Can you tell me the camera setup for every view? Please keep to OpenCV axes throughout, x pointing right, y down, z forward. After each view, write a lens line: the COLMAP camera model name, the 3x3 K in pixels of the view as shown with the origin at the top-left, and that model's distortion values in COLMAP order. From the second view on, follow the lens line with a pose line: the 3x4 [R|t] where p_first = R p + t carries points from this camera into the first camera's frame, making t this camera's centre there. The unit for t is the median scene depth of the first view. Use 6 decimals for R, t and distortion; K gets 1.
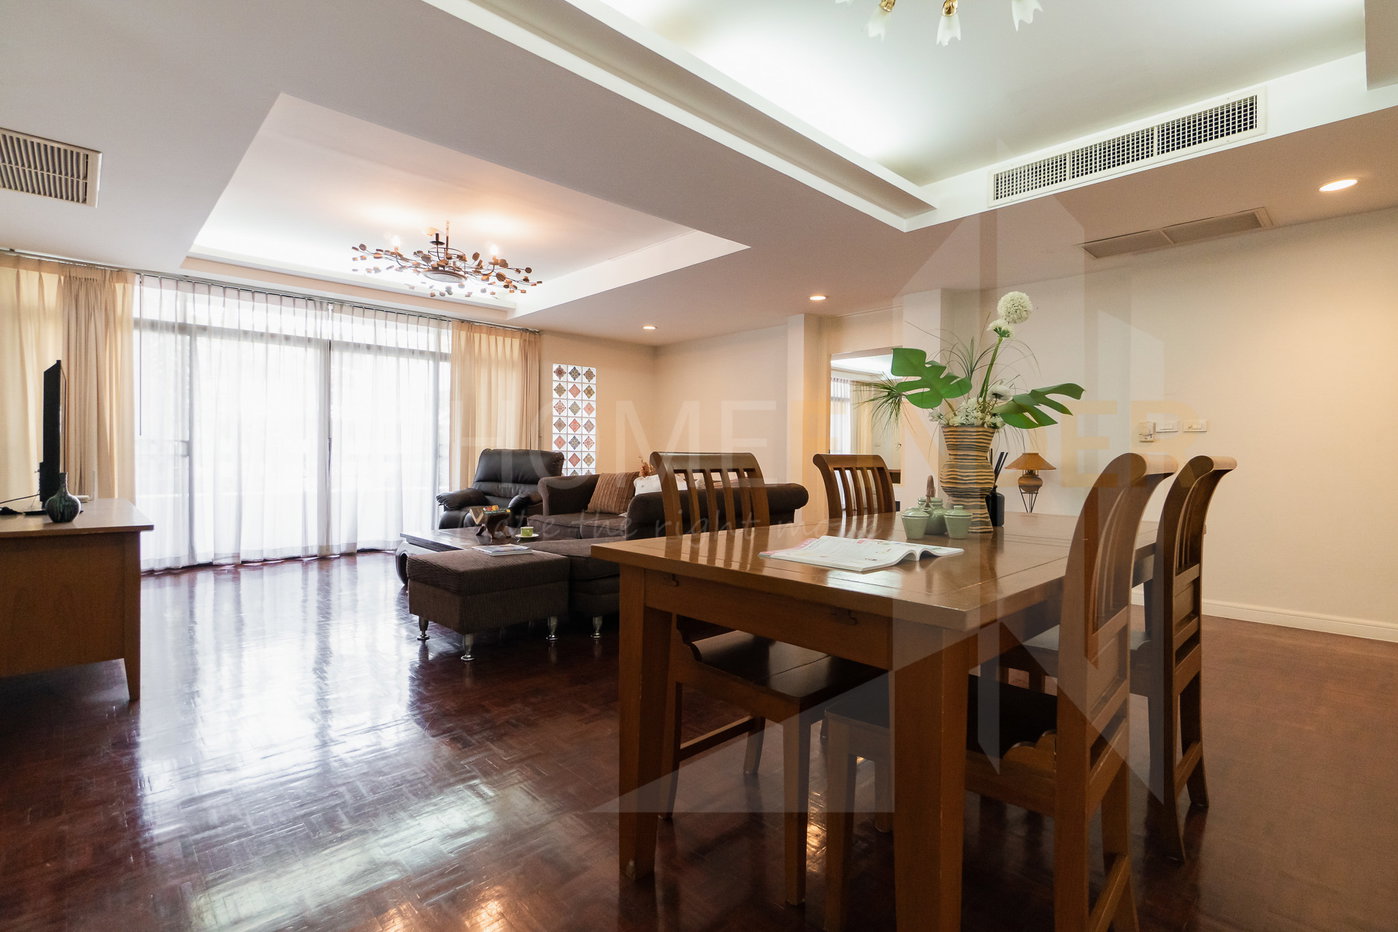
lens RADIAL K [[651.7, 0, 699.0], [0, 651.7, 466.0], [0, 0, 1]] dist [-0.015692, -0.000119]
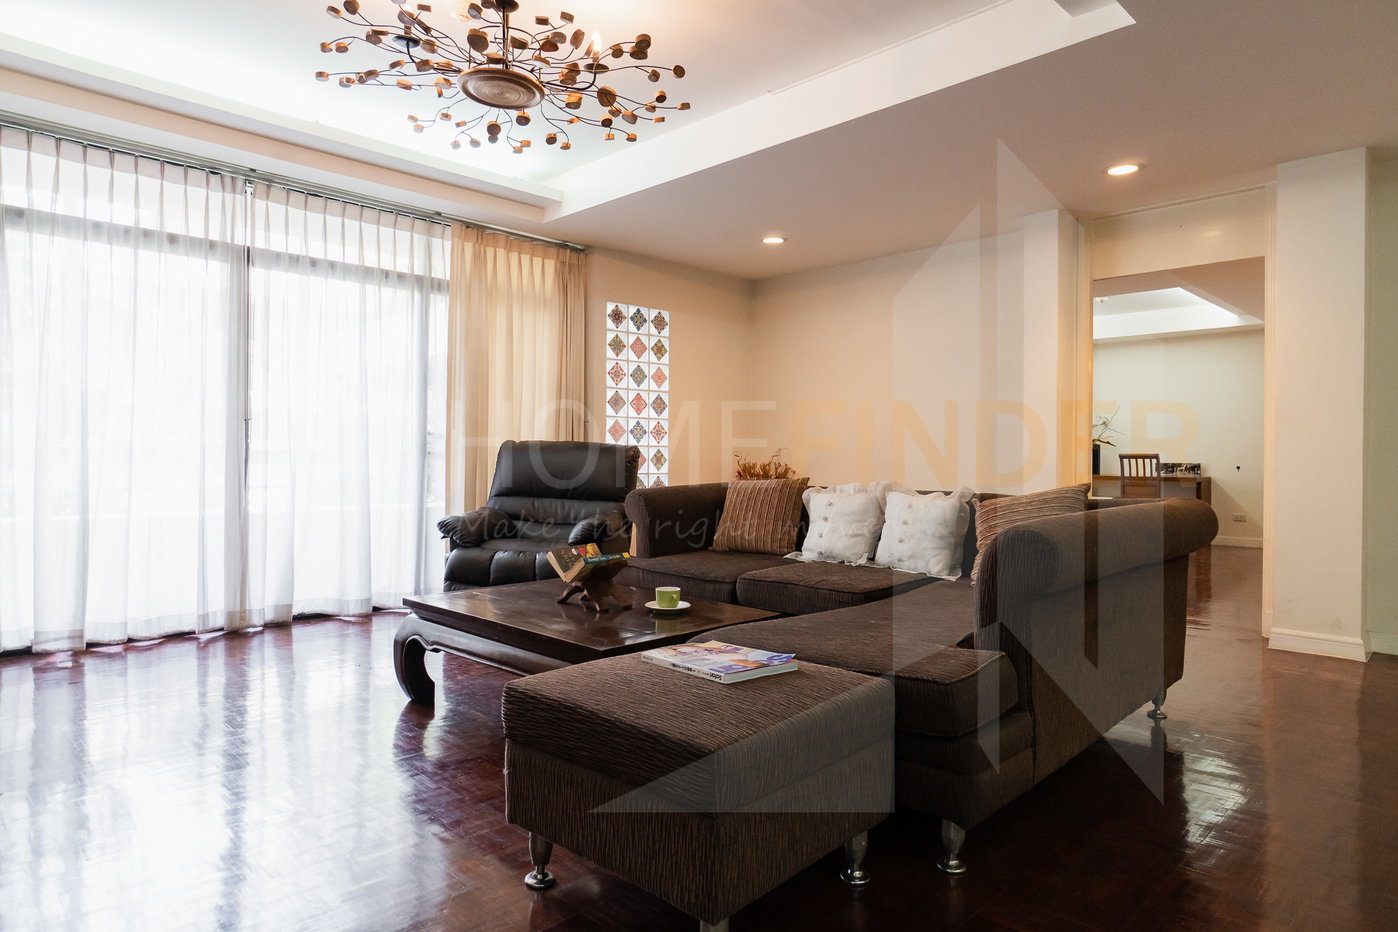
lens RADIAL K [[837.9, 0, 692.6], [0, 837.9, 462.3], [0, 0, 1]] dist [-0.004787, -0.001383]
pose [[0.999909, -0.001842, 0.013386, -0.180299], [0.002010, 0.999920, -0.012501, 0.003560], [-0.013362, 0.012527, 0.999832, 0.251106]]
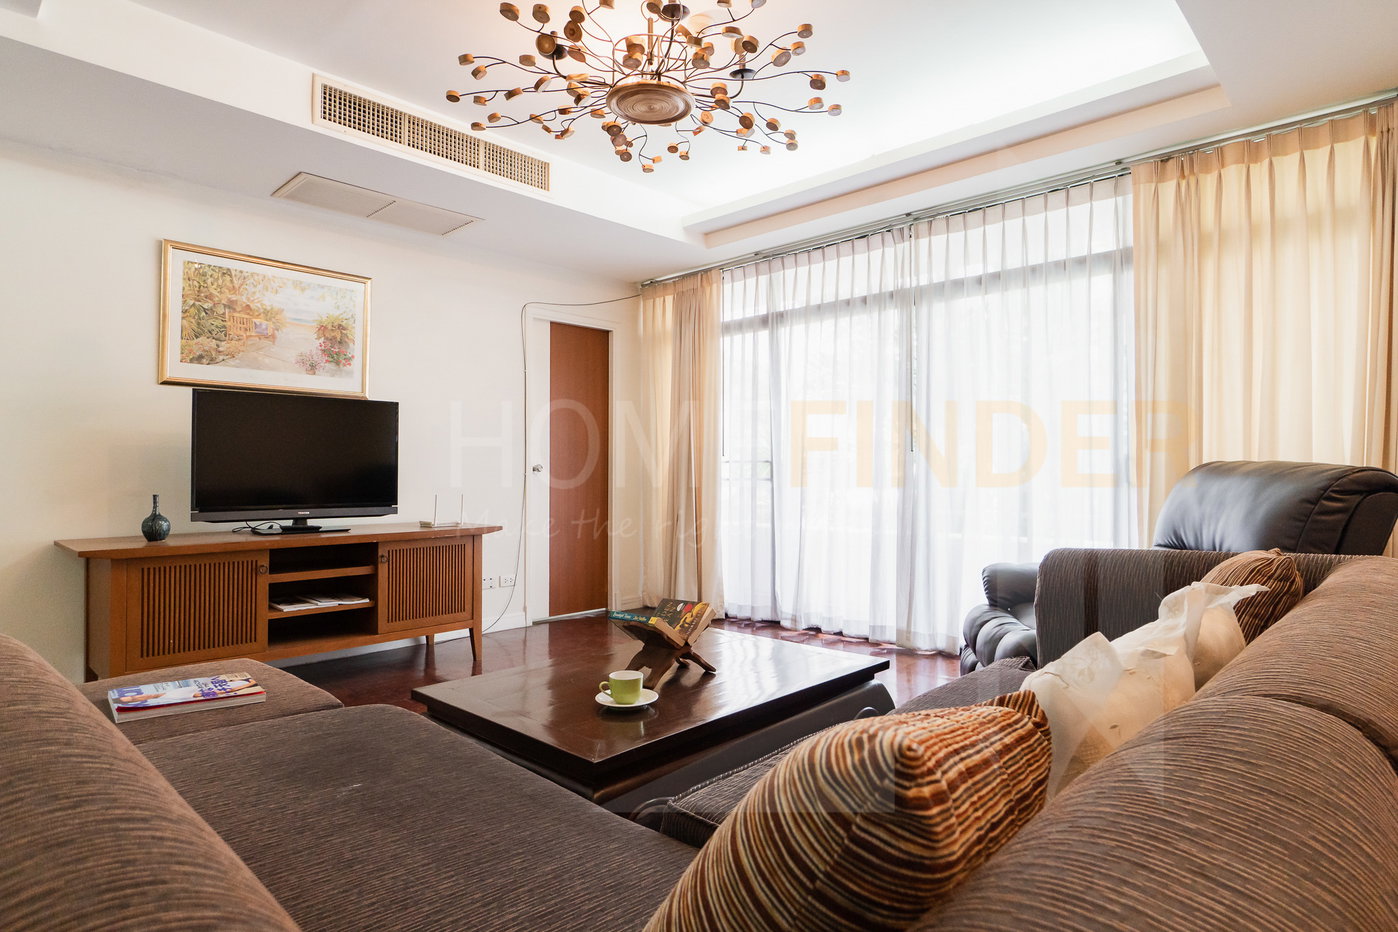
lens RADIAL K [[772.8, 0, 699.0], [0, 772.8, 466.0], [0, 0, 1]] dist [-0.001655, -0.001261]
pose [[0.041252, -0.018108, -0.998985, 0.123337], [-0.016817, 0.999682, -0.018815, -0.011582], [0.999007, 0.017576, 0.040935, 0.727591]]
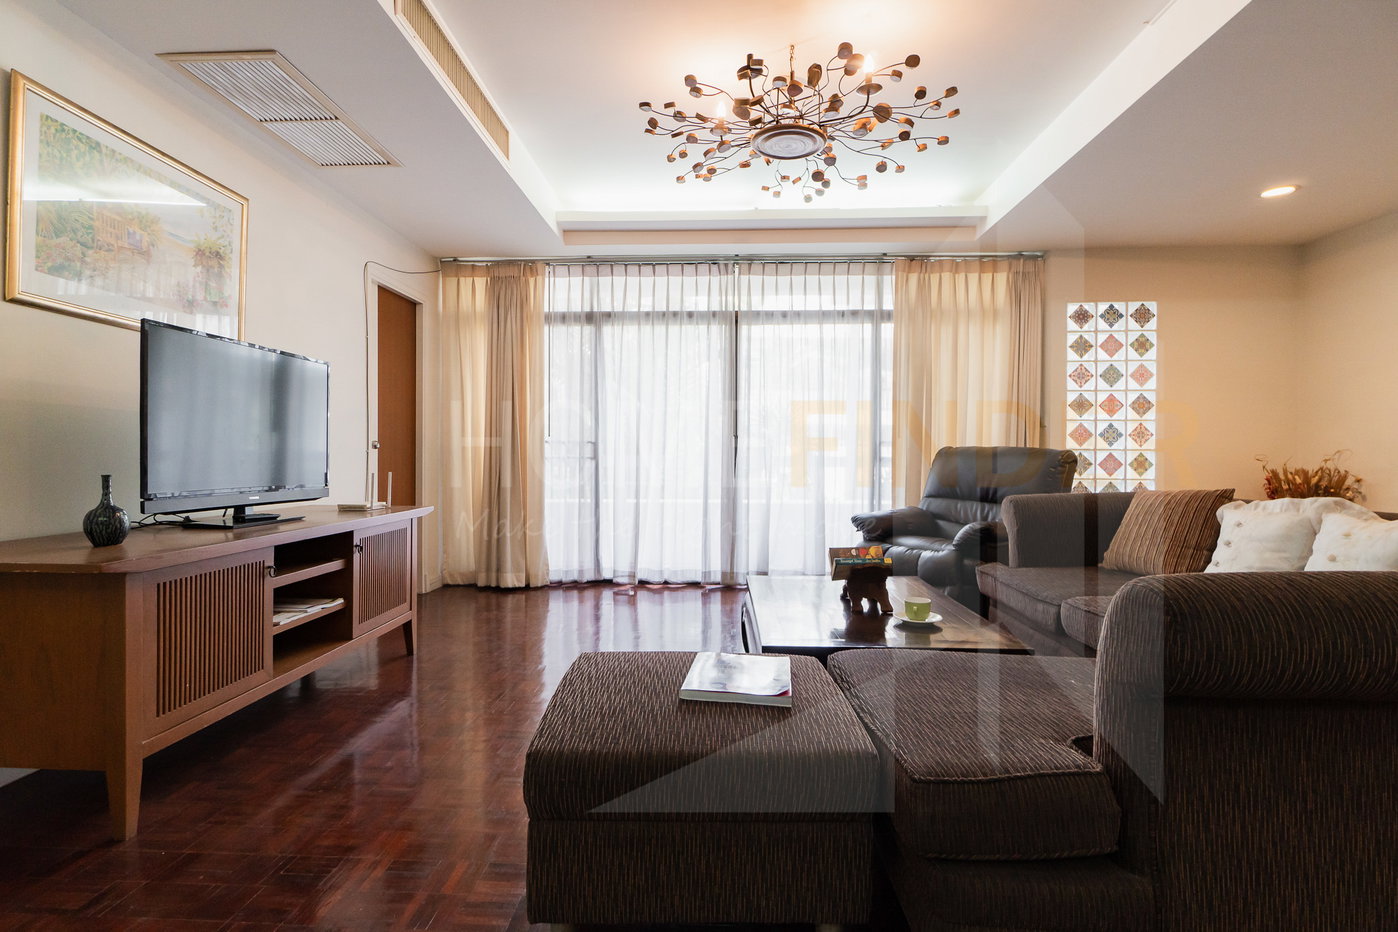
lens RADIAL K [[674.9, 0, 692.8], [0, 674.9, 464.9], [0, 0, 1]] dist [0.004334, -0.000446]
pose [[0.685862, 0.000837, -0.727731, -0.009576], [-0.010041, 0.999915, -0.008313, -0.000275], [0.727662, 0.013009, 0.685812, 0.377823]]
